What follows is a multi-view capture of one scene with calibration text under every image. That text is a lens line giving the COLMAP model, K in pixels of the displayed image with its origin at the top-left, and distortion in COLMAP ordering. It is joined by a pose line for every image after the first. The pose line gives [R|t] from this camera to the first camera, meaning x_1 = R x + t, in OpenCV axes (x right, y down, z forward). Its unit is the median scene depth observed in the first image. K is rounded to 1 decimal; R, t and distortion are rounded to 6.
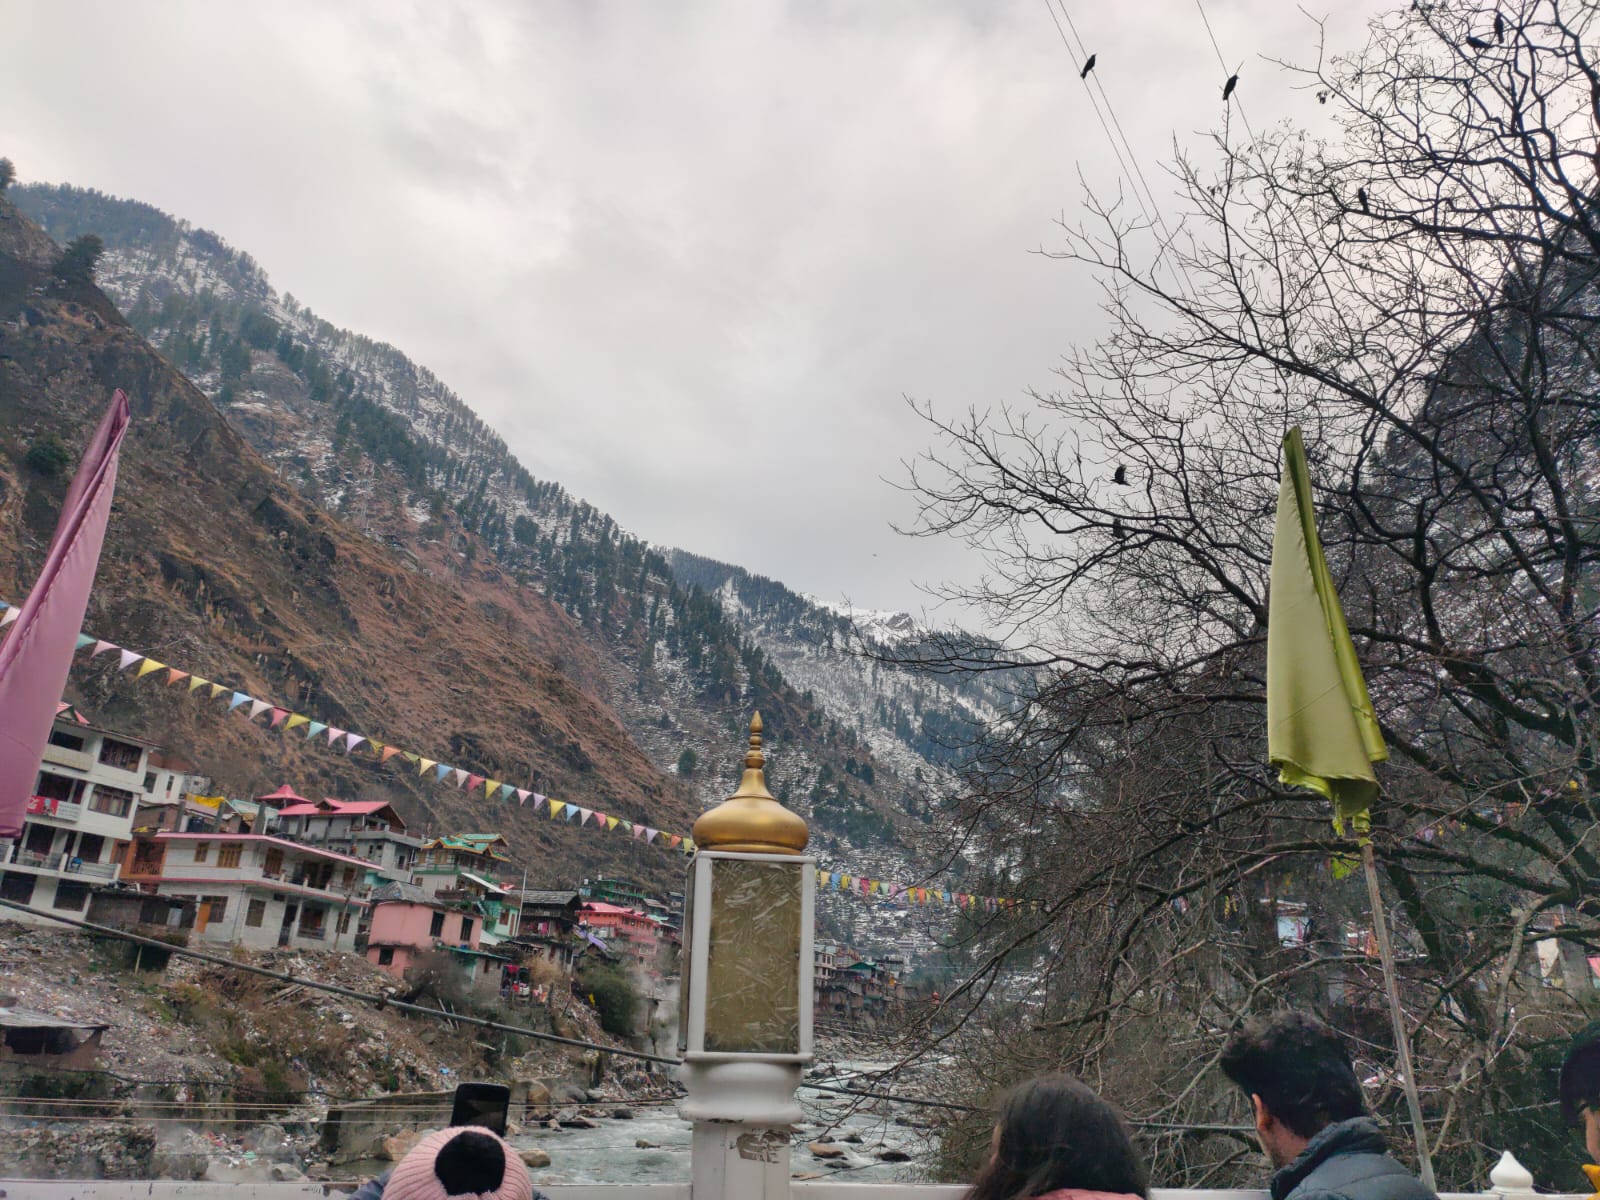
lens RADIAL K [[1151.6, 0, 796.2], [0, 1151.6, 607.2], [0, 0, 1]] dist [0.052080, -0.035888]
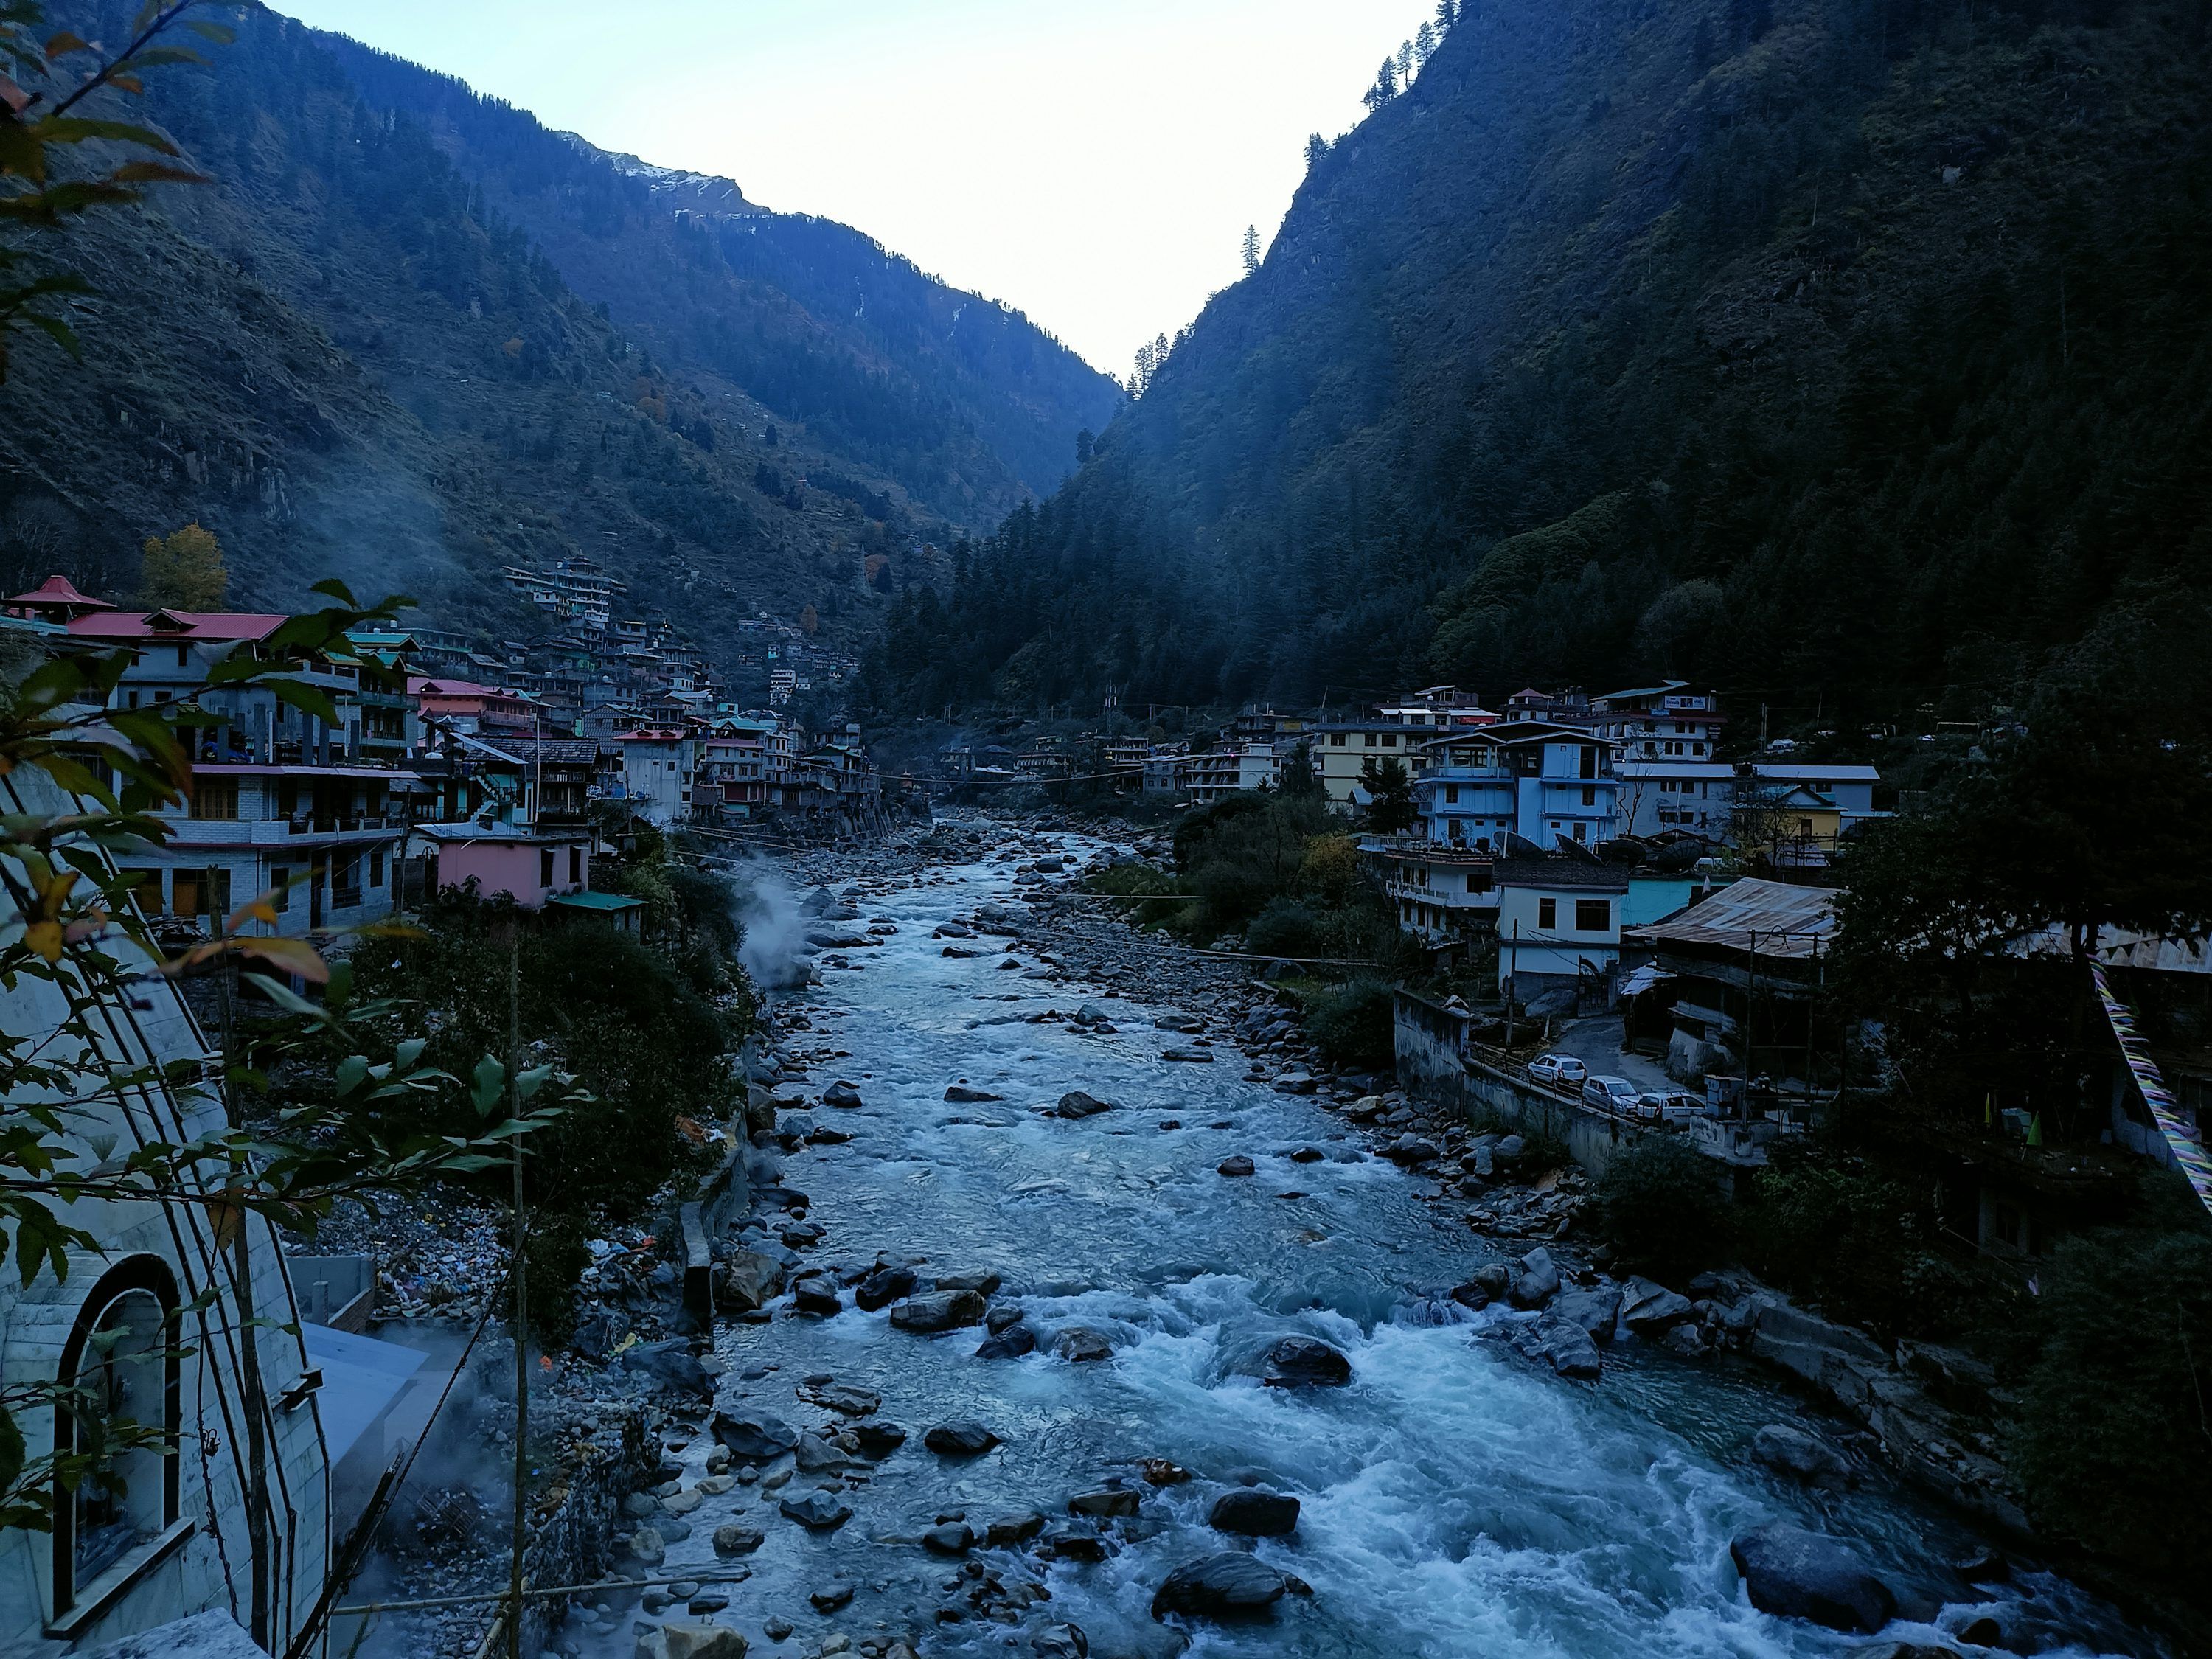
lens RADIAL K [[1592.1, 0, 1074.2], [0, 1592.1, 814.0], [0, 0, 1]] dist [0.052080, -0.035888]
pose [[0.957465, -0.044713, 0.285065, -0.085172], [-0.063401, 0.931180, 0.359006, -0.023626], [-0.281499, -0.361809, 0.888737, 0.051747]]
